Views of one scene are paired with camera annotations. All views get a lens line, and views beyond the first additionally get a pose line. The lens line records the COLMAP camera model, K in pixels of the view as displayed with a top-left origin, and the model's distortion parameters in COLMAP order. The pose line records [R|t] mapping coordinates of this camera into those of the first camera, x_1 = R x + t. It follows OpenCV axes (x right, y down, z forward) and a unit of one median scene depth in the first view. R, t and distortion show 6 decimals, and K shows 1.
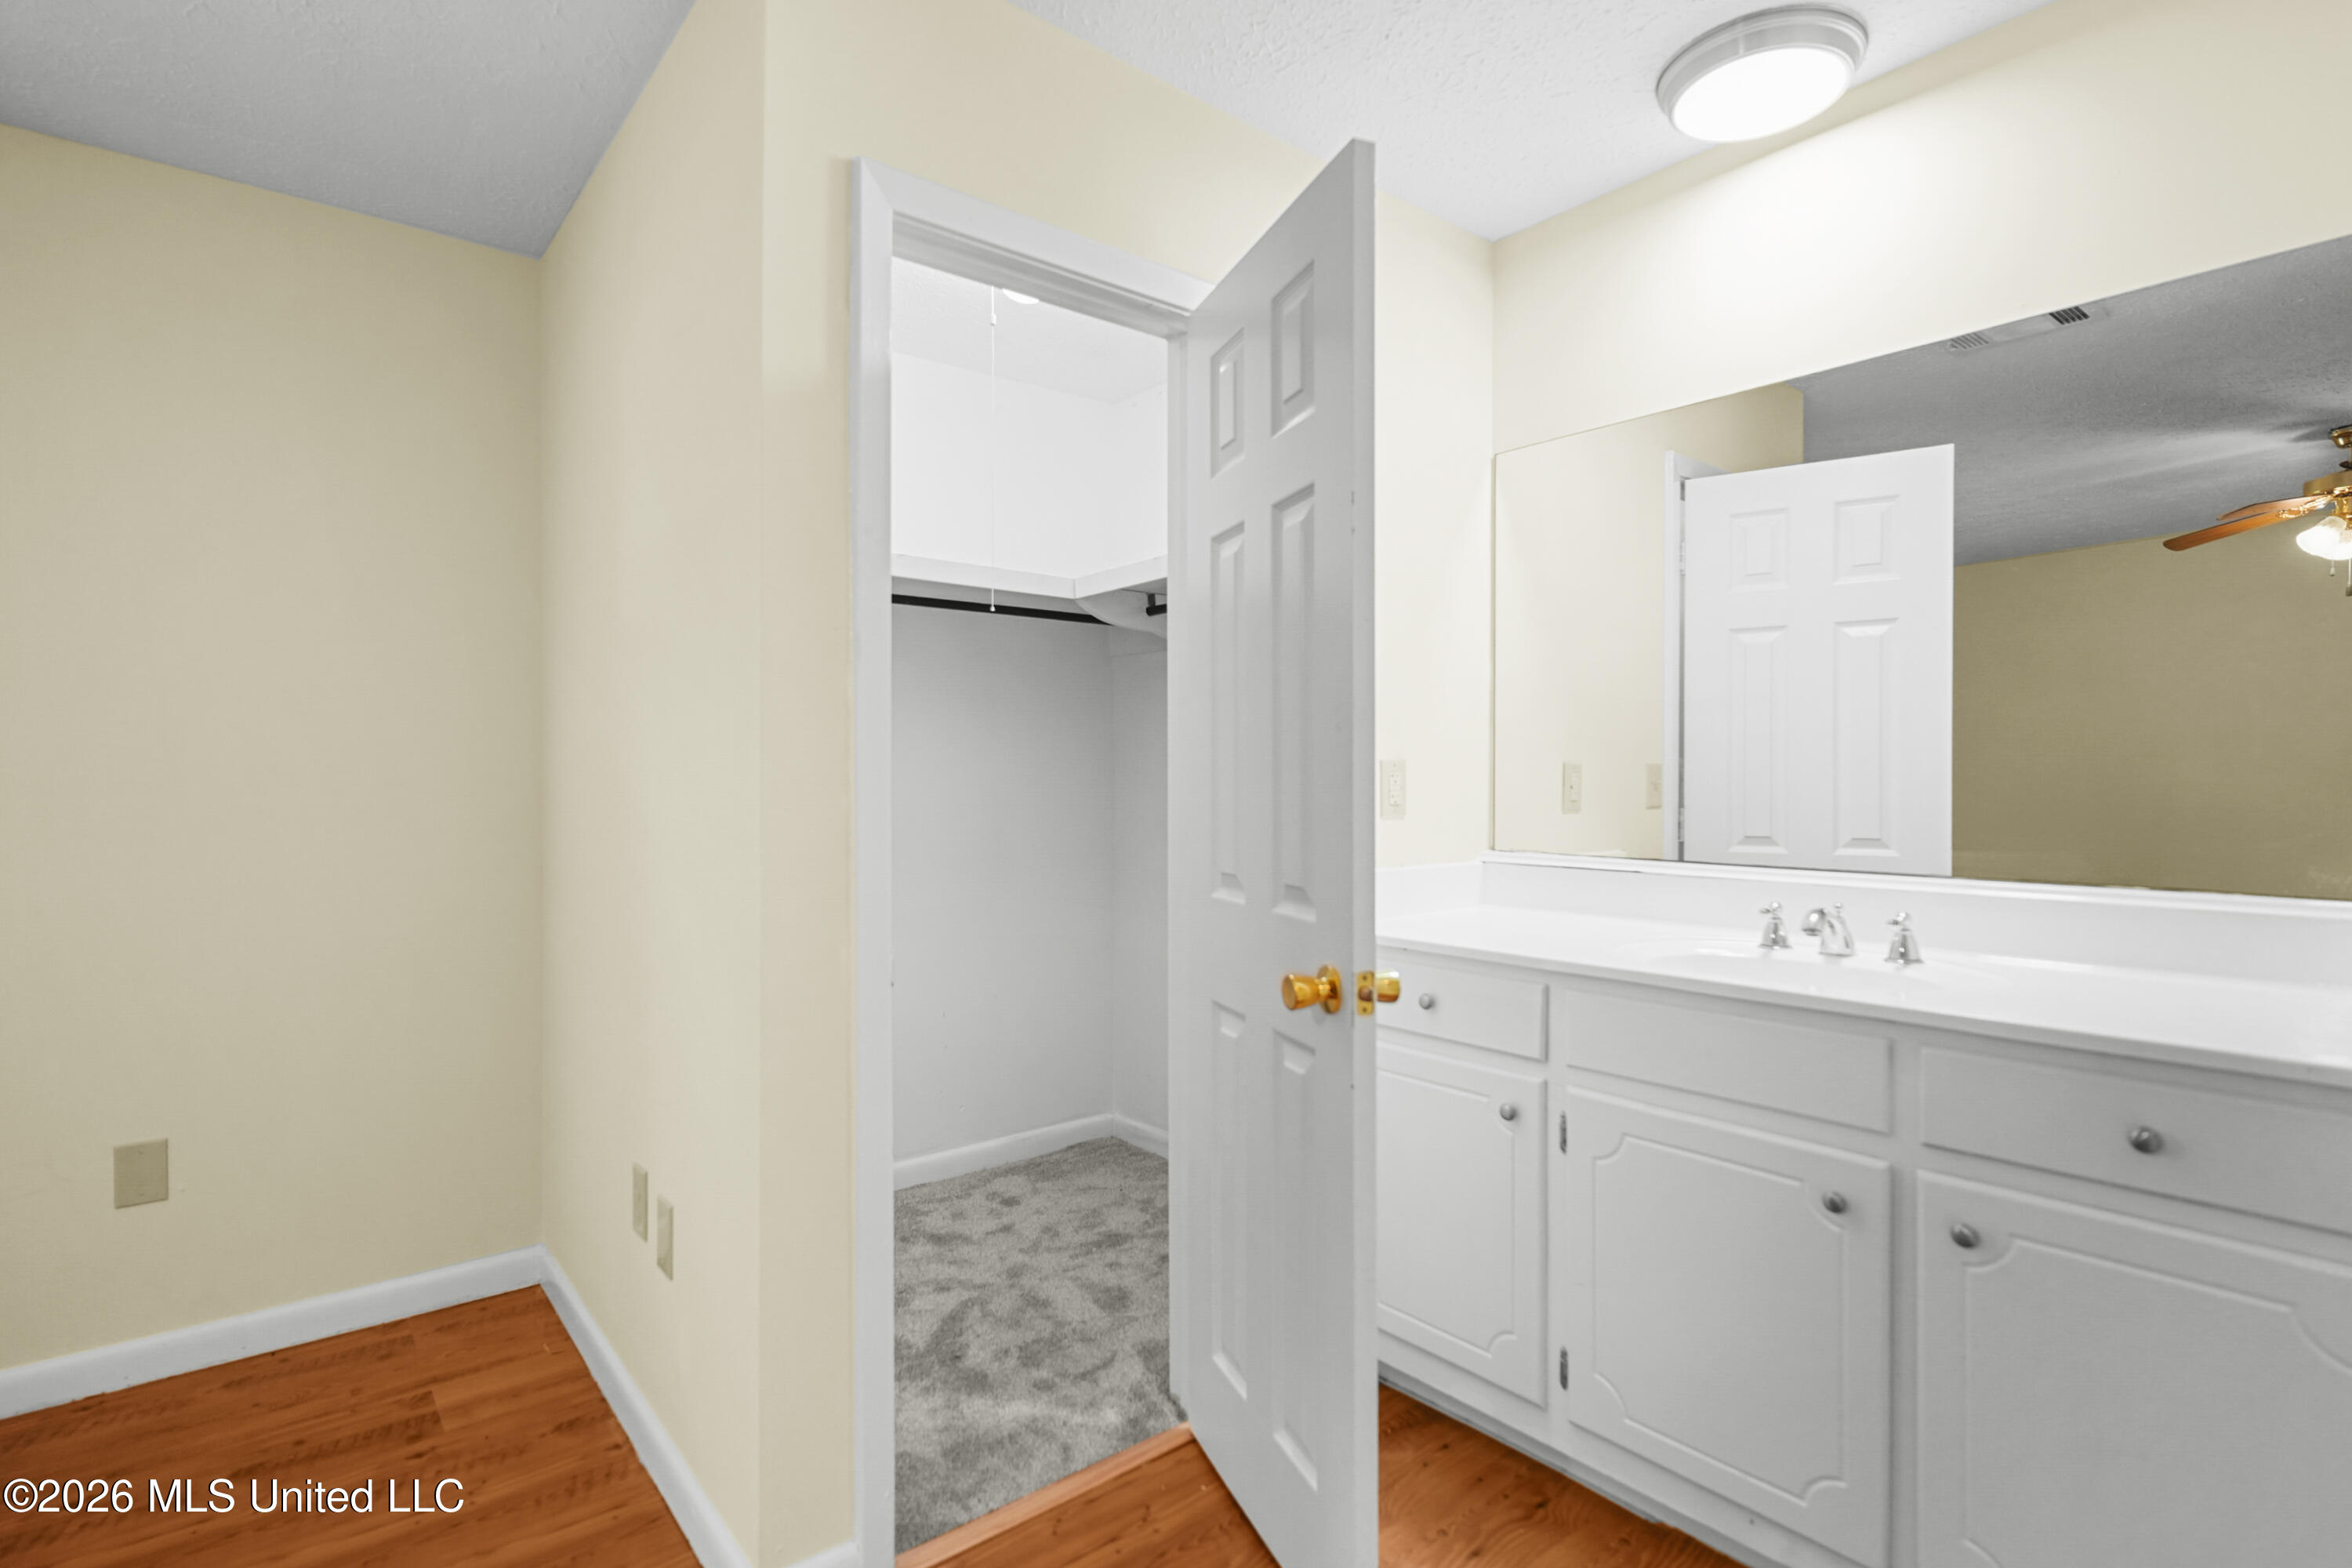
lens RADIAL K [[1162.3, 0, 1132.2], [0, 1162.3, 784.9], [0, 0, 1]] dist [0.013459, -0.004060]
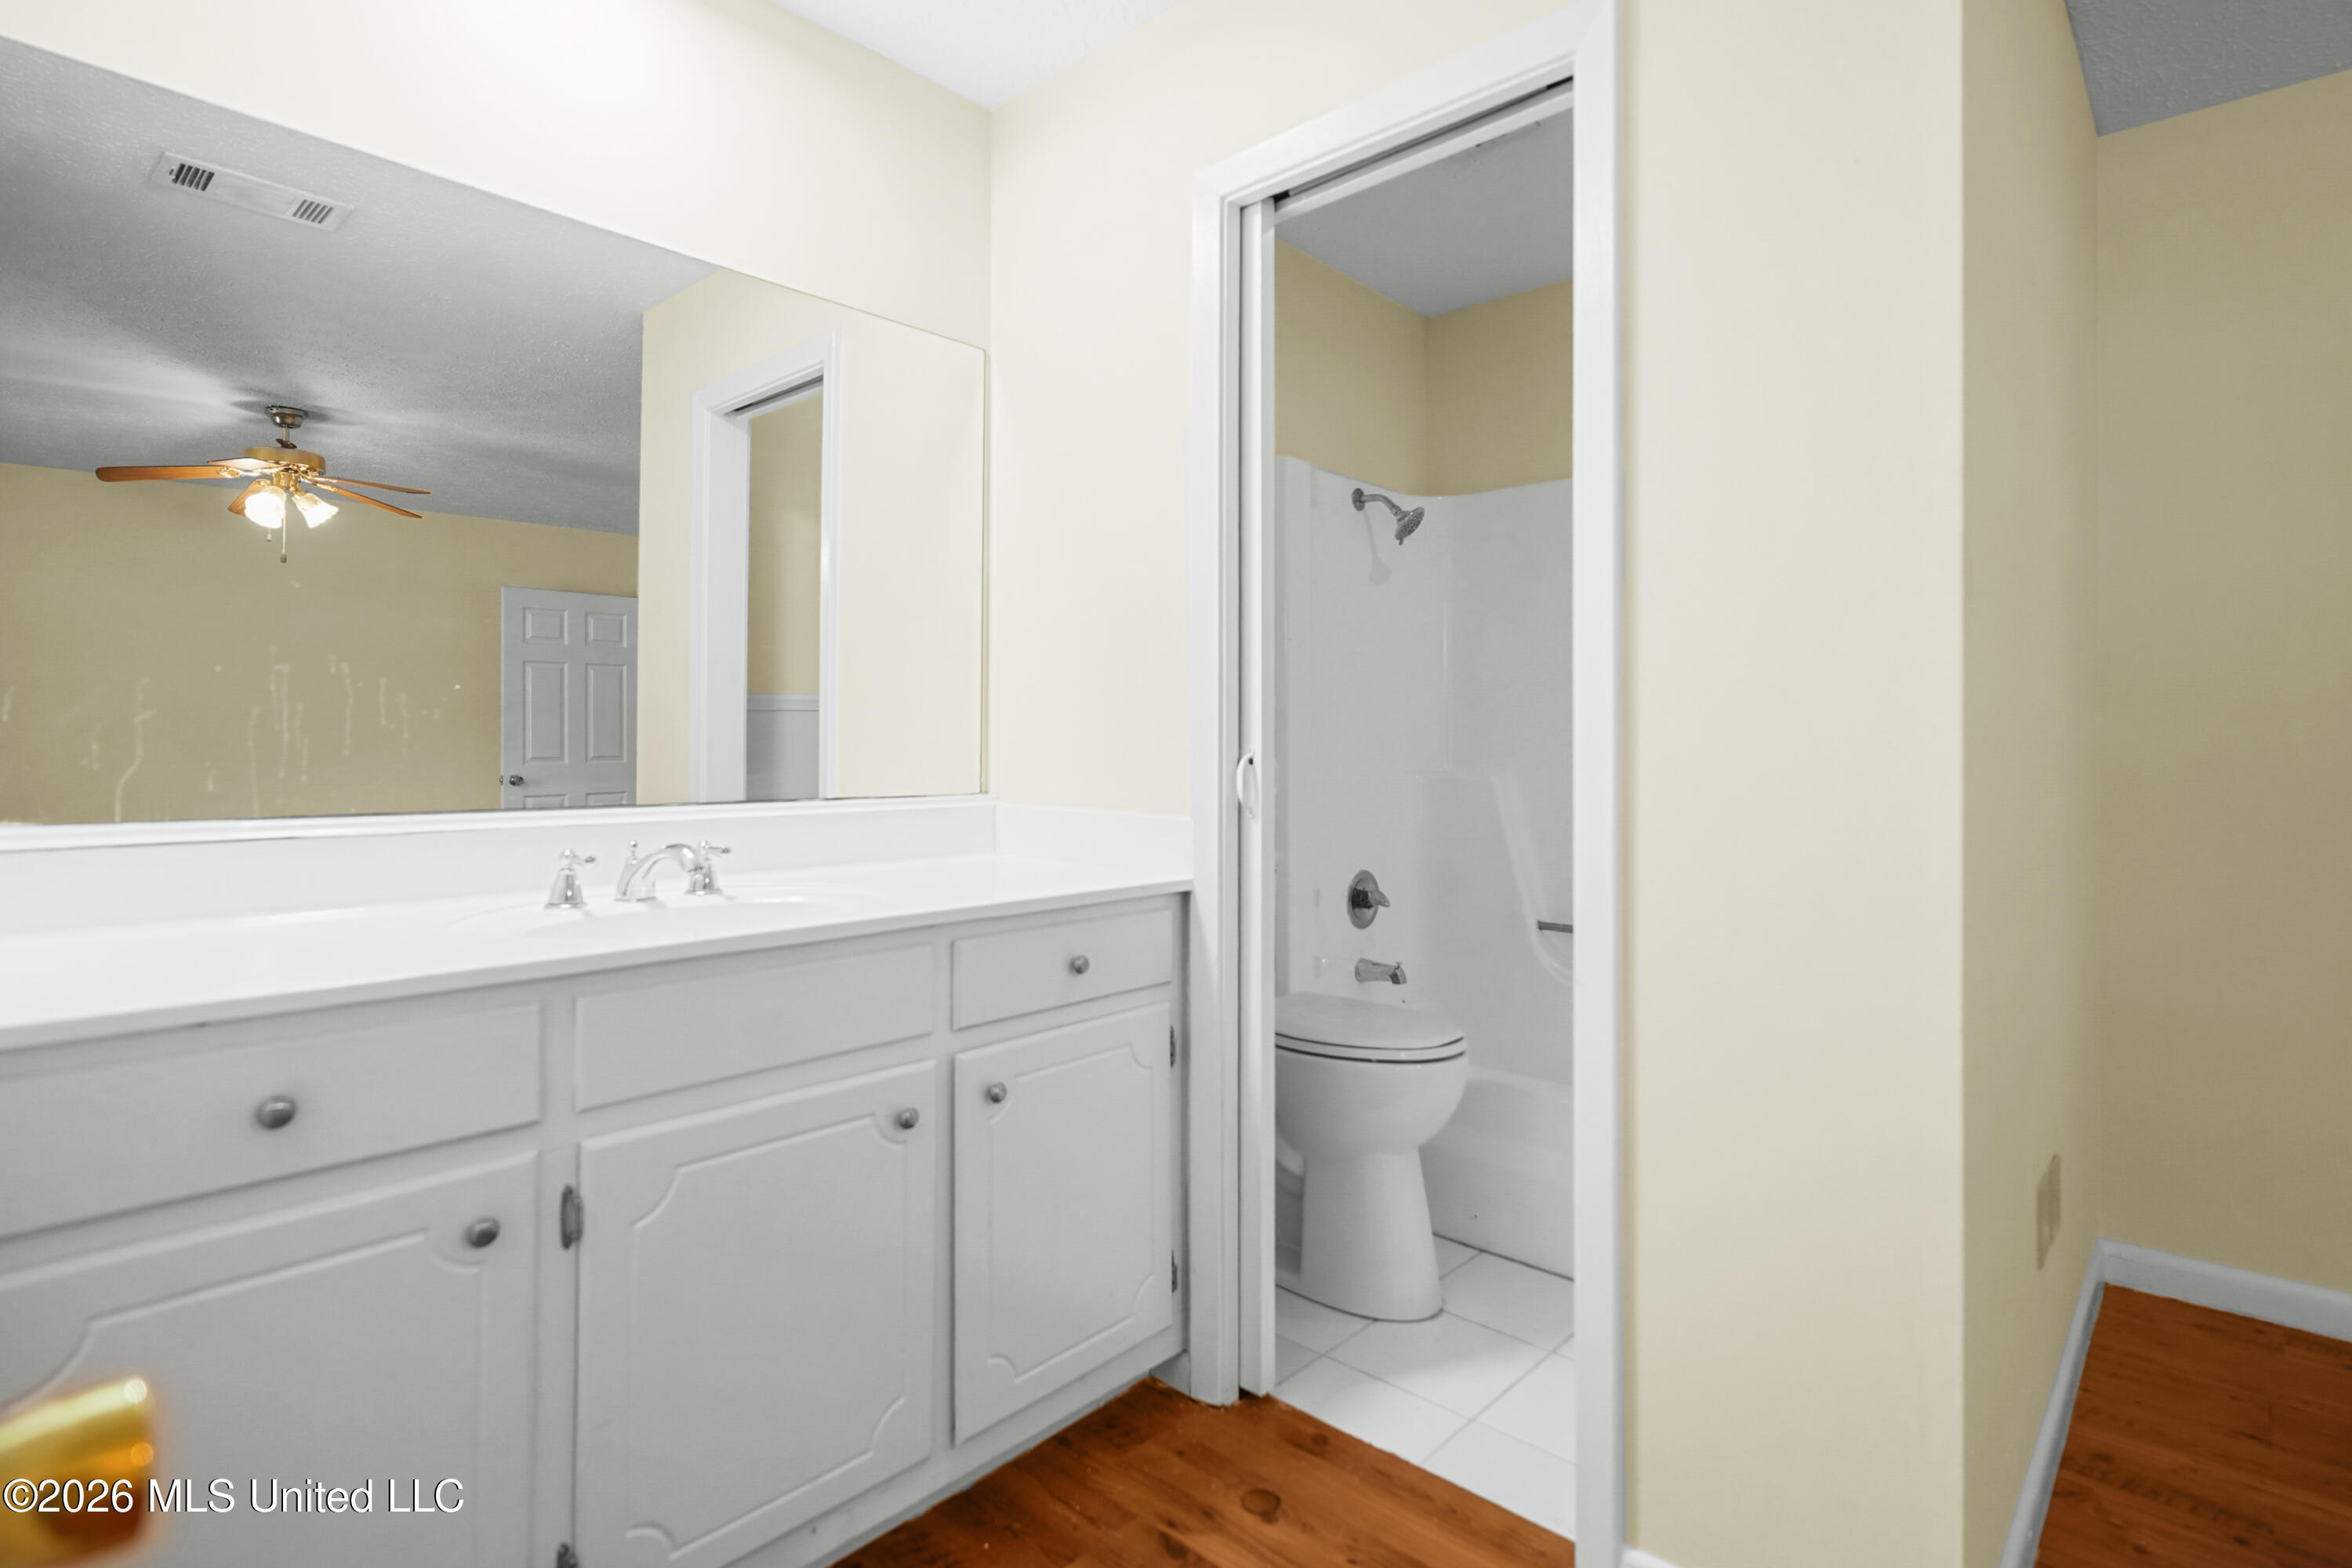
lens RADIAL K [[1162.3, 0, 1157.0], [0, 1162.3, 729.8], [0, 0, 1]] dist [0.013459, -0.004060]
pose [[-0.140363, 0.013710, 0.990005, -0.350196], [0.004837, 0.999902, -0.013161, 0.031779], [-0.990088, 0.002941, -0.140415, 0.772652]]
